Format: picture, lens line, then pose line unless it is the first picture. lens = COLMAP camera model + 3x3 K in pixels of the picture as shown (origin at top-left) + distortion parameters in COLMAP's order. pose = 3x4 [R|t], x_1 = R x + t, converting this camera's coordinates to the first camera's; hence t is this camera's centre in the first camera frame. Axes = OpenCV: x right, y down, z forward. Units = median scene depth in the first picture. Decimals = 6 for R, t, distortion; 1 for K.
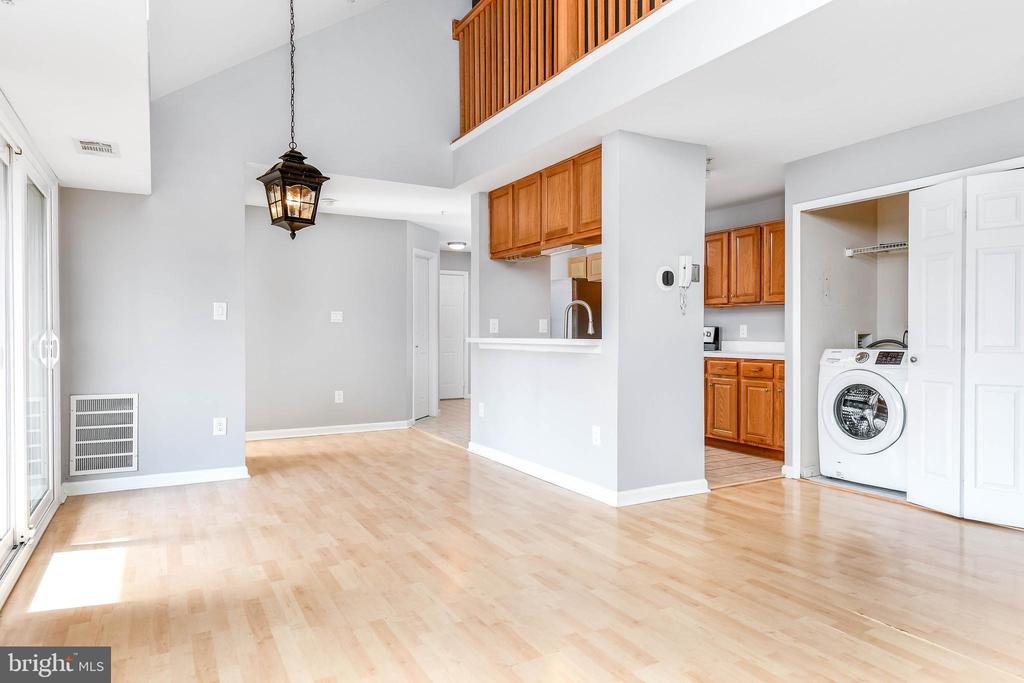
lens RADIAL K [[627.1, 0, 512.0], [0, 627.1, 341.5], [0, 0, 1]] dist [0.002638, 0.001560]
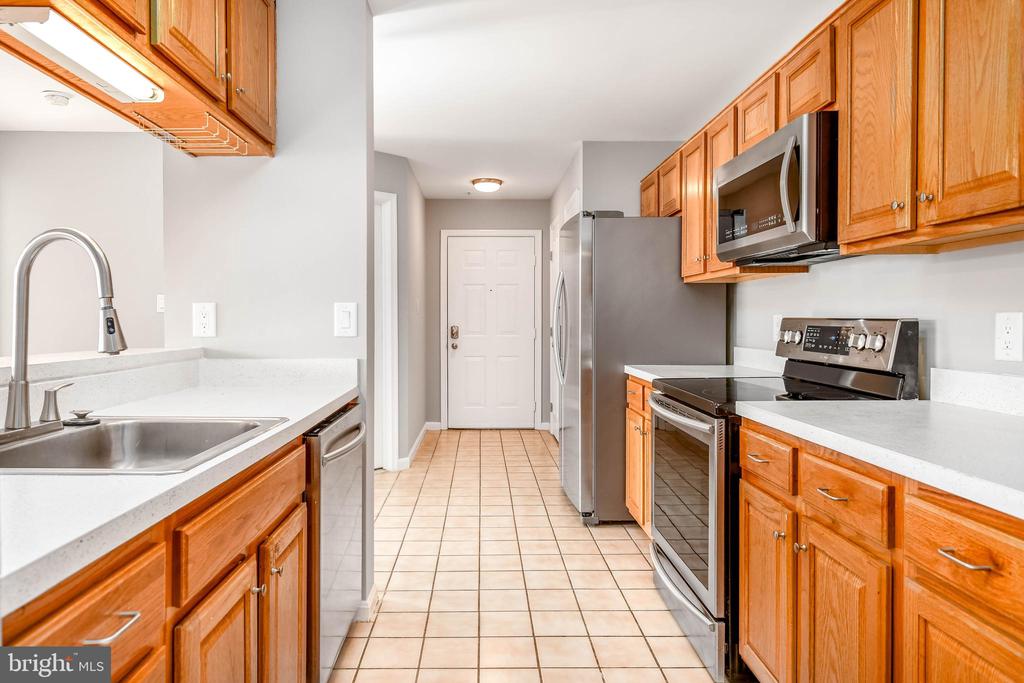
lens RADIAL K [[627.1, 0, 512.0], [0, 627.1, 341.5], [0, 0, 1]] dist [0.002638, 0.001560]
pose [[0.897481, 0.015288, -0.440788, 0.517564], [-0.006809, 0.999760, 0.020810, -0.032127], [0.441000, -0.015675, 0.897370, 1.154520]]
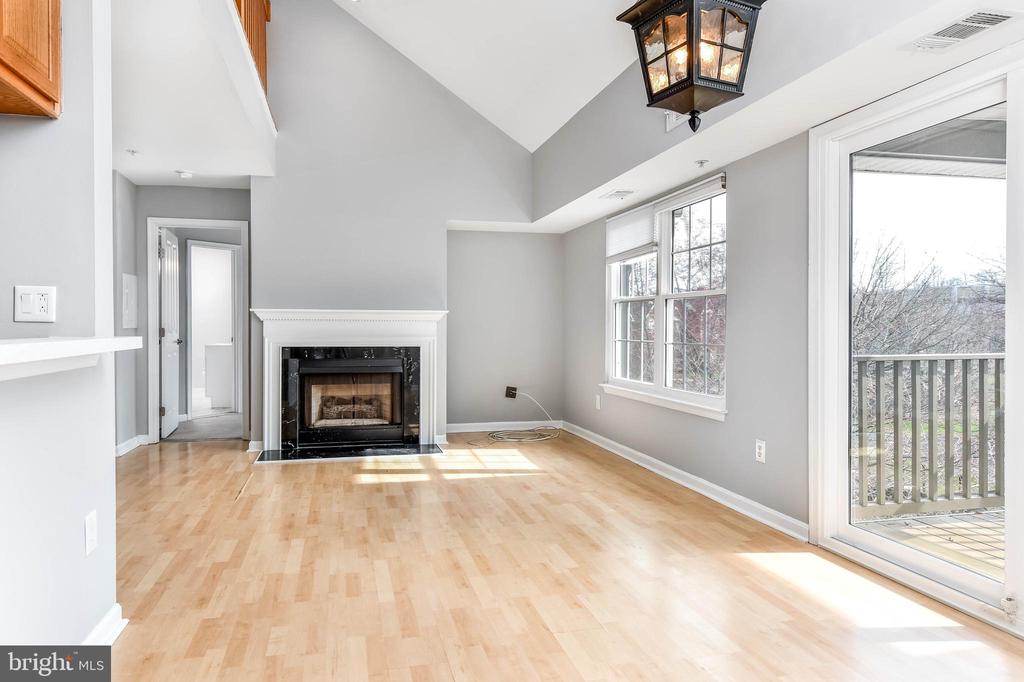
lens RADIAL K [[640.8, 0, 480.6], [0, 640.8, 326.7], [0, 0, 1]] dist [0.022882, 0.000357]
pose [[-0.957317, 0.001482, 0.289035, -0.345773], [0.005528, 0.999898, 0.013180, -0.017976], [-0.288986, 0.014215, -0.957228, 1.579956]]
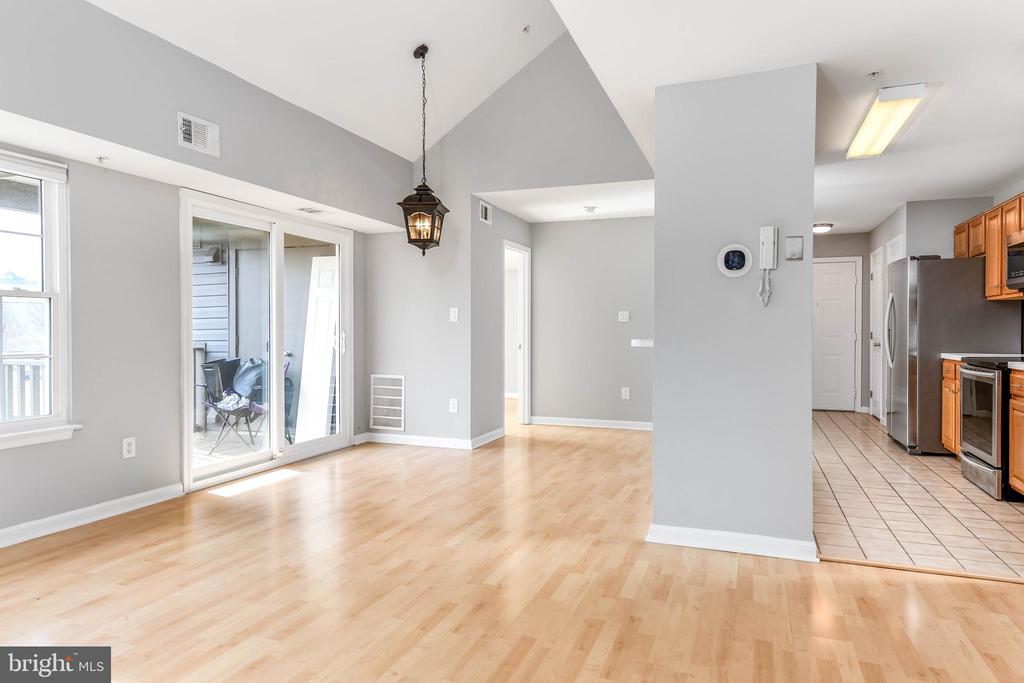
lens RADIAL K [[627.1, 0, 512.0], [0, 627.1, 341.5], [0, 0, 1]] dist [0.002638, 0.001560]
pose [[0.643914, 0.012283, -0.764999, 0.735406], [-0.010365, 0.999919, 0.007331, -0.006004], [0.765027, 0.003208, 0.643990, 0.346623]]
